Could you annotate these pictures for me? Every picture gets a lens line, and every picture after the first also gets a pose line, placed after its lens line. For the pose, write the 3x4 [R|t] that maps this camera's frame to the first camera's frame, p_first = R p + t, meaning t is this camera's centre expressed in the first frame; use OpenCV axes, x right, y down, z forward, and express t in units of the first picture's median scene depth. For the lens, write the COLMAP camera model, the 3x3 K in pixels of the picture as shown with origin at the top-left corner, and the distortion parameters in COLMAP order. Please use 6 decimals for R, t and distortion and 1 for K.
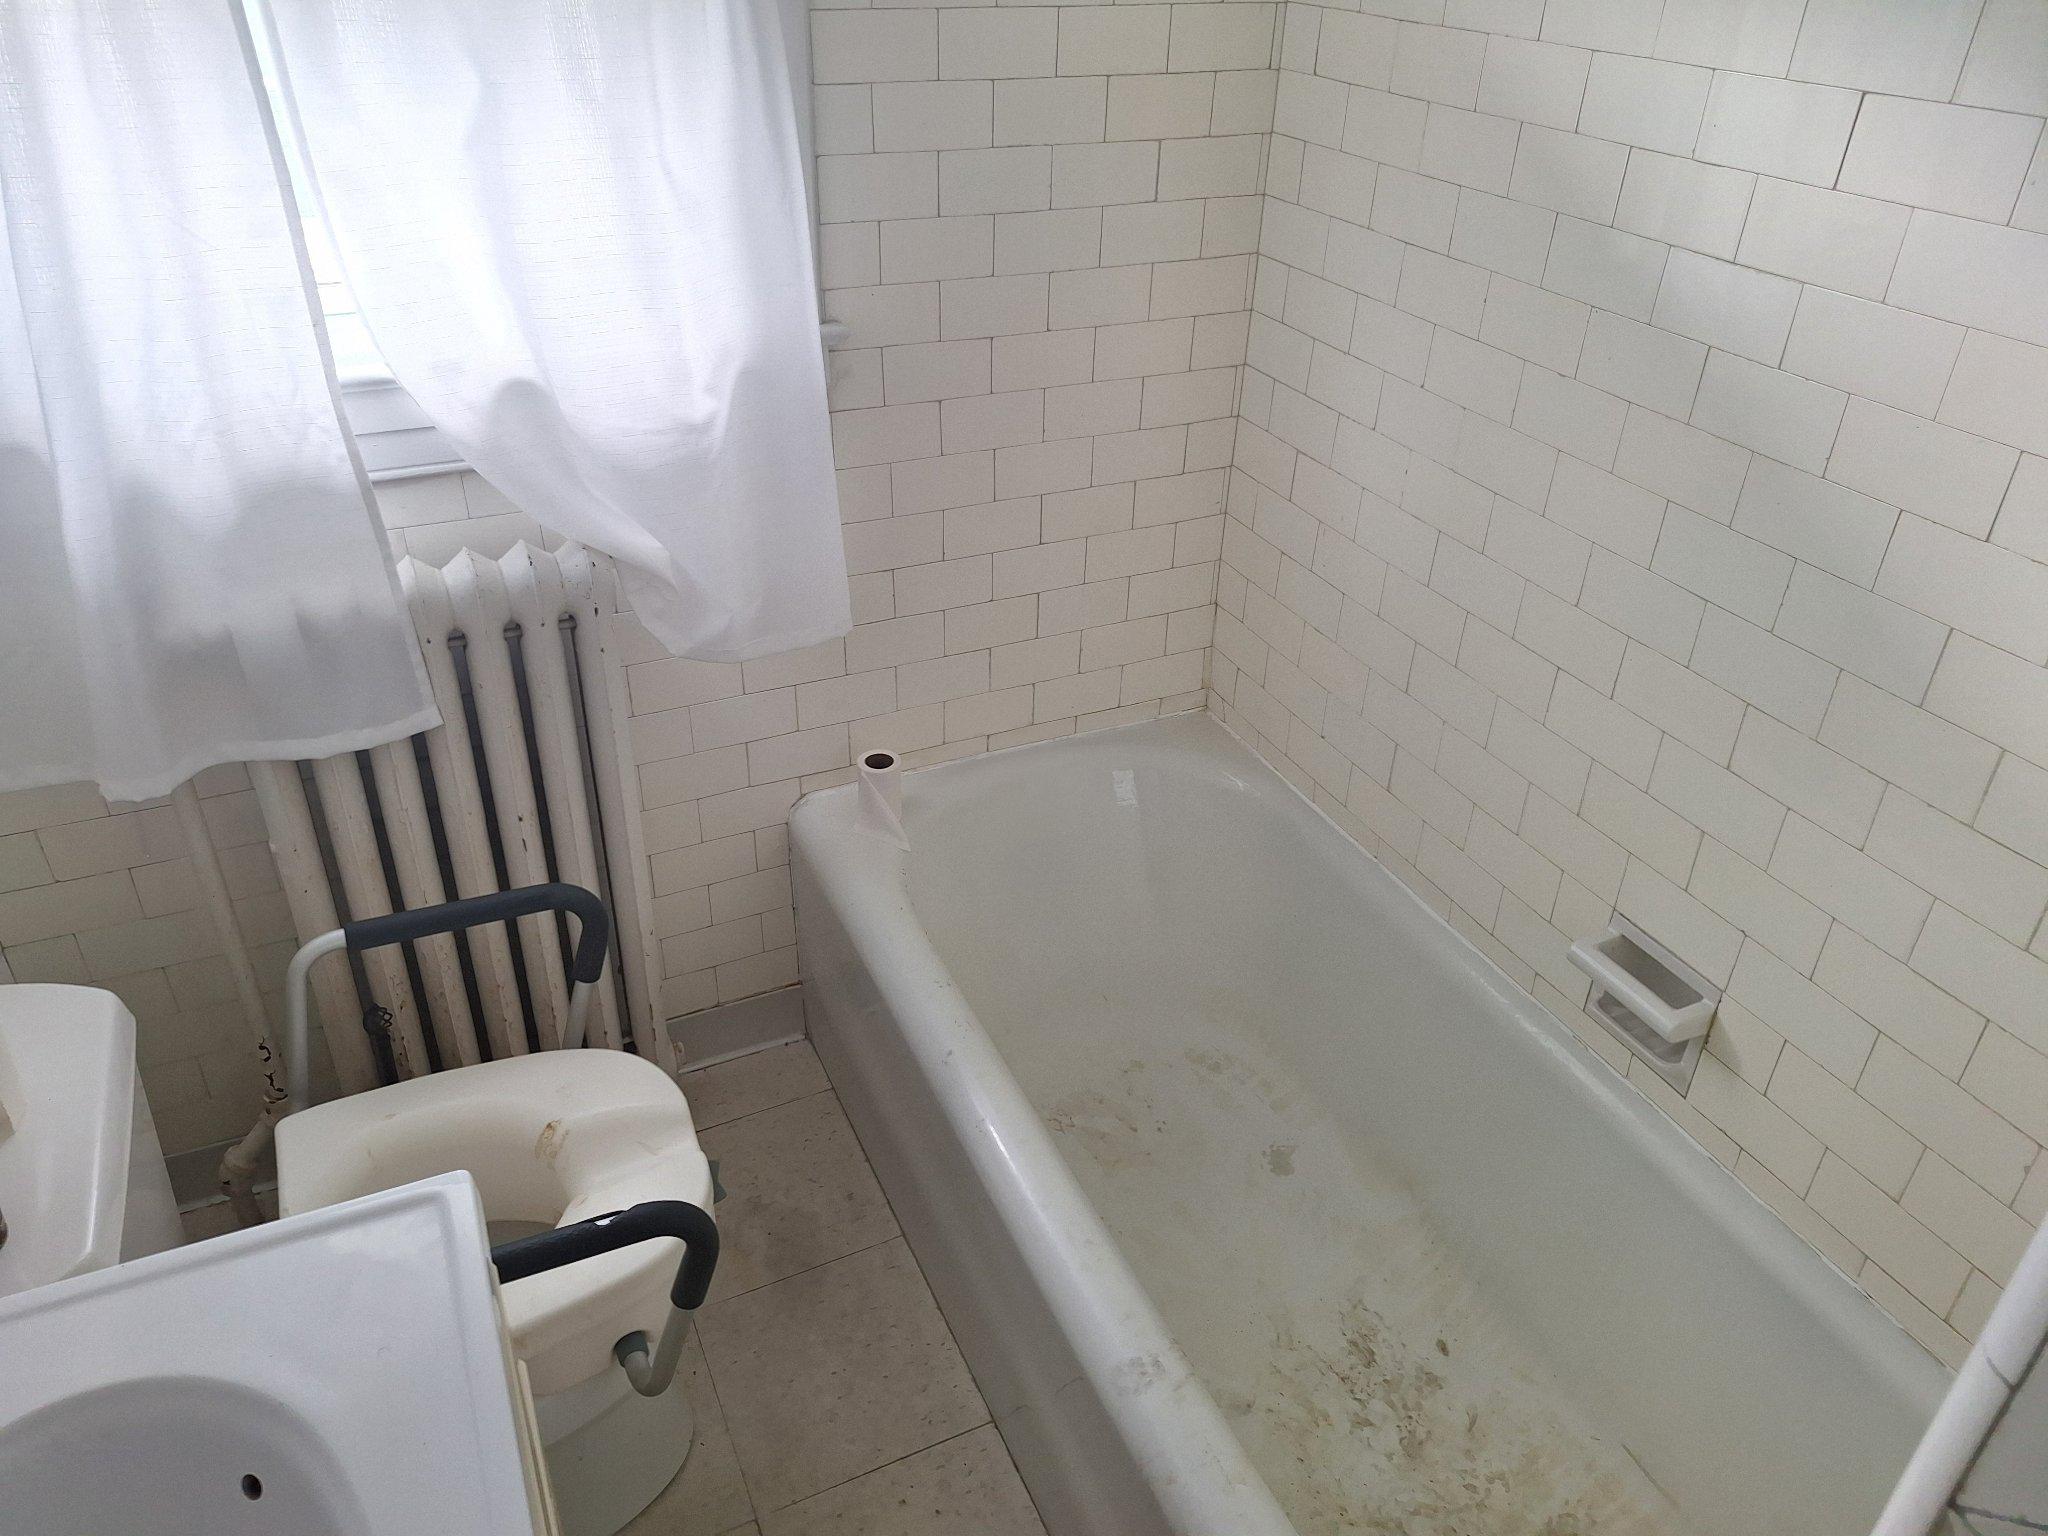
lens RADIAL K [[1448.1, 0, 1030.6], [0, 1448.1, 774.9], [0, 0, 1]] dist [0.025413, -0.030654]
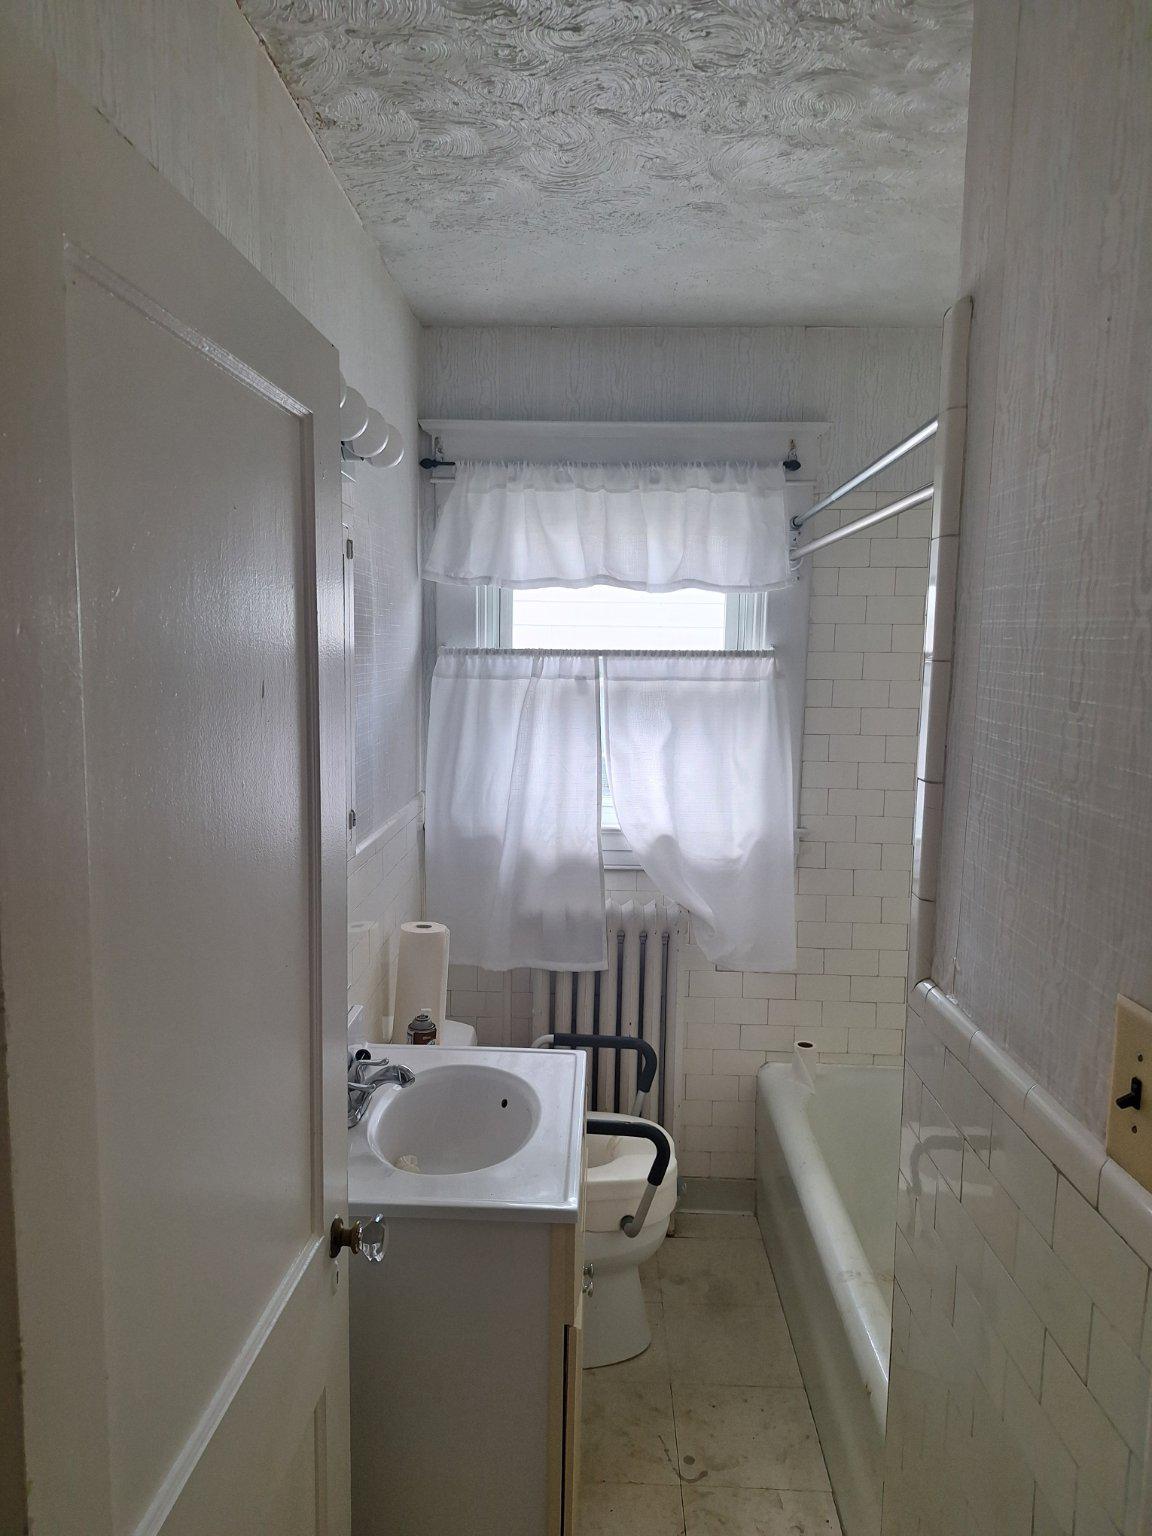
lens RADIAL K [[1086.1, 0, 571.1], [0, 1086.1, 770.4], [0, 0, 1]] dist [0.025413, -0.030654]
pose [[0.896557, 0.034913, -0.441549, 0.318181], [-0.225820, 0.893625, -0.387866, 0.385152], [0.381038, 0.447455, 0.809070, -0.613366]]
